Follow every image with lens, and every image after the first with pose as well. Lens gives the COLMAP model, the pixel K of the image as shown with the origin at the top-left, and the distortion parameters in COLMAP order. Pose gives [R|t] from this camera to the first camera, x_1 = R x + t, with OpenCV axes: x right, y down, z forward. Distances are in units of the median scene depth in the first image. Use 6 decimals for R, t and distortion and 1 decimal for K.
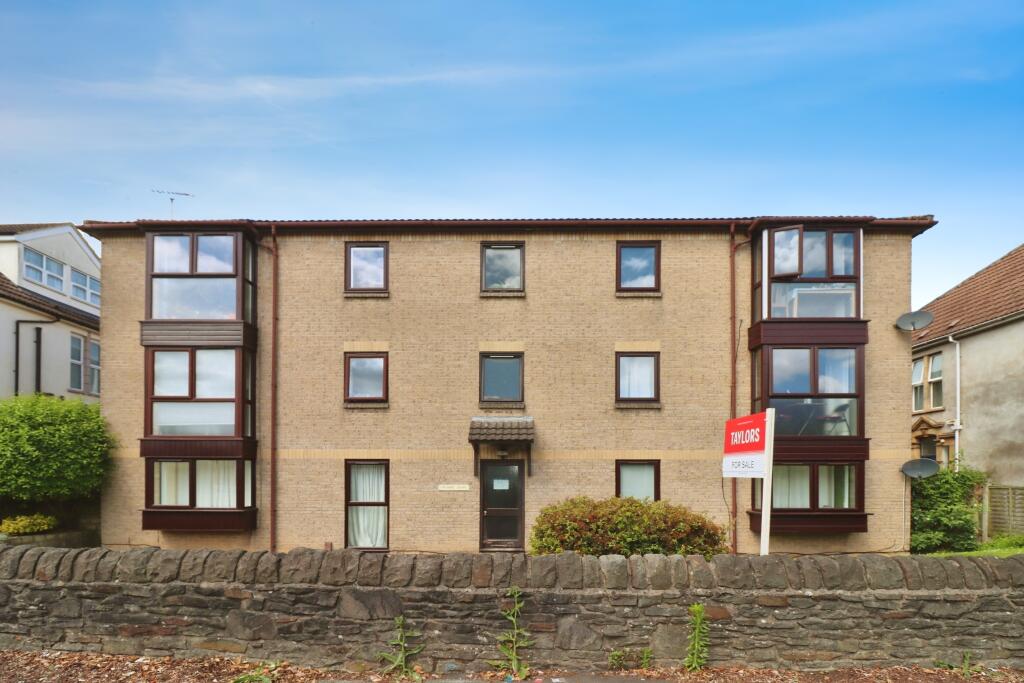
lens RADIAL K [[489.4, 0, 511.8], [0, 489.4, 324.0], [0, 0, 1]] dist [-0.002954, -0.000871]
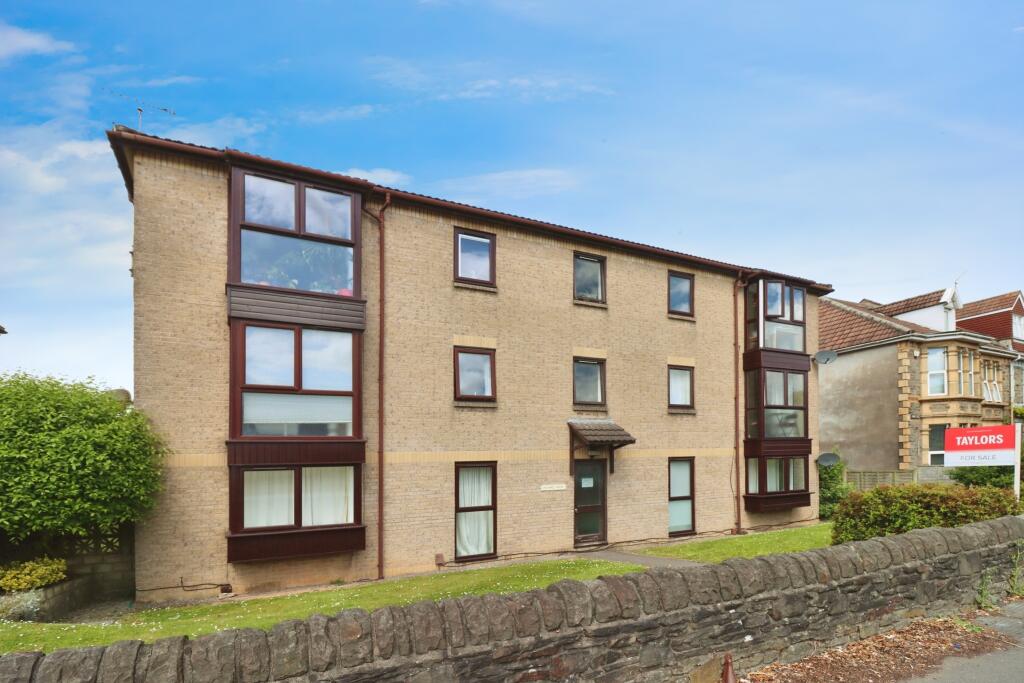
lens RADIAL K [[489.4, 0, 511.8], [0, 489.4, 324.0], [0, 0, 1]] dist [-0.002954, -0.000871]
pose [[0.889943, 0.102834, 0.444328, -0.664550], [-0.101044, 0.994494, -0.027783, 0.031341], [-0.444739, -0.020172, 0.895433, 0.127506]]
